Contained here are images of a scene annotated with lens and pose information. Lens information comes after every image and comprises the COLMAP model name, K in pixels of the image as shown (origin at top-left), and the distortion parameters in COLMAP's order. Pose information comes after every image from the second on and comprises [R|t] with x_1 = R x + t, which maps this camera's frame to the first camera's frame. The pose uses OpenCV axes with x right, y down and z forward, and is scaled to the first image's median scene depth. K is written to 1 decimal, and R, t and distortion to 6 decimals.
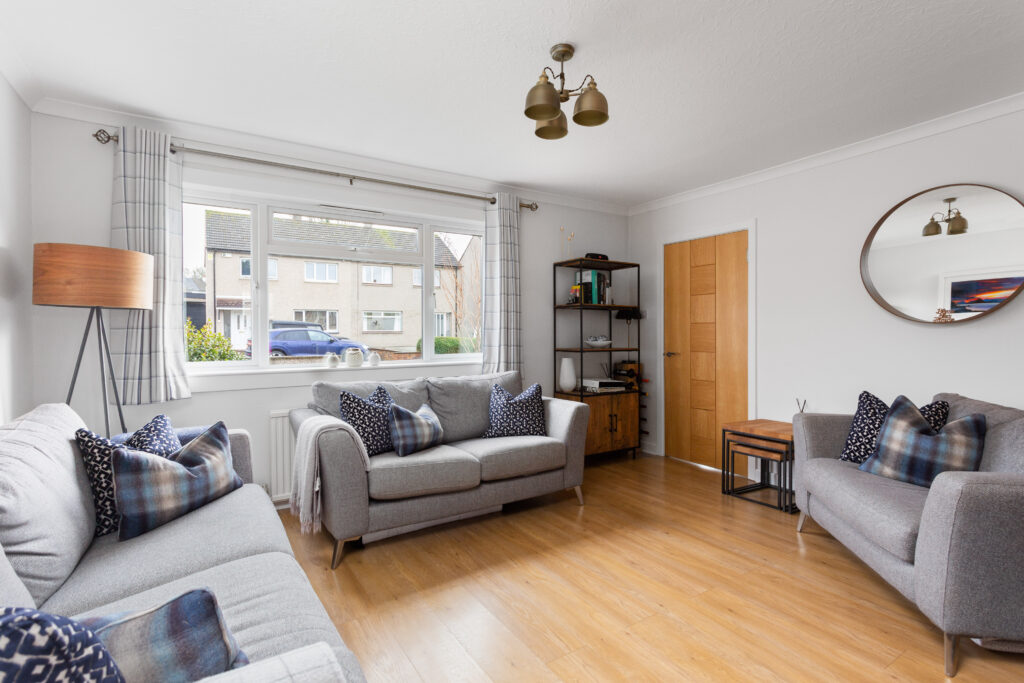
lens RADIAL K [[498.4, 0, 536.5], [0, 498.4, 336.0], [0, 0, 1]] dist [-0.000064, -0.000126]
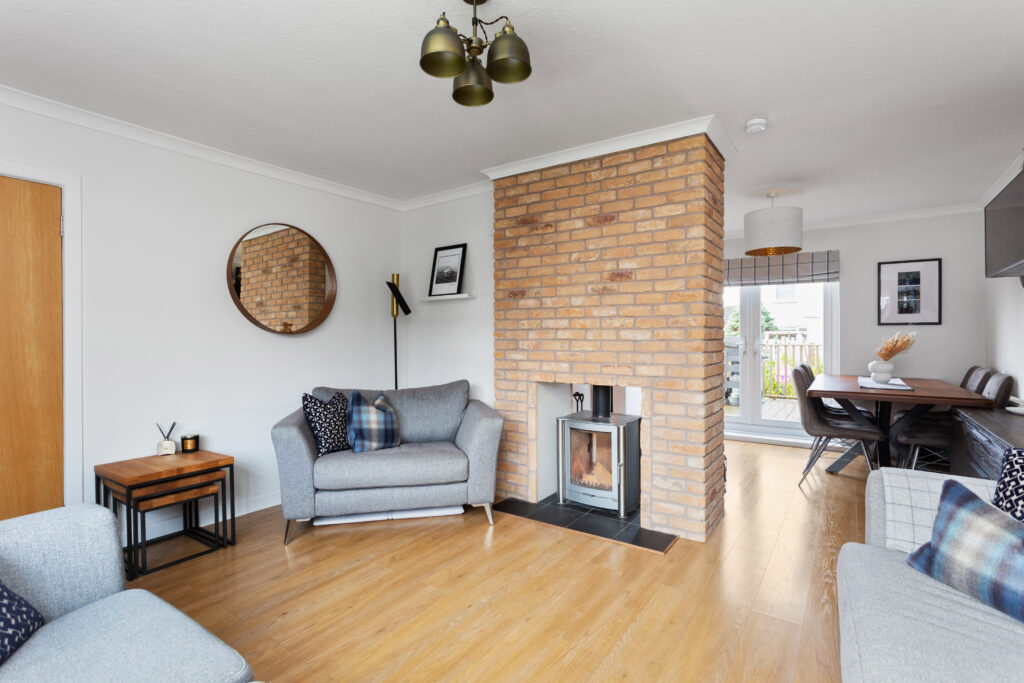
lens RADIAL K [[502.2, 0, 482.4], [0, 502.2, 341.9], [0, 0, 1]] dist [-0.002185, -0.000608]
pose [[-0.342853, -0.000872, 0.939389, -0.659082], [0.013311, 0.999895, 0.005786, -0.009201], [-0.939295, 0.014488, -0.342805, 1.195164]]
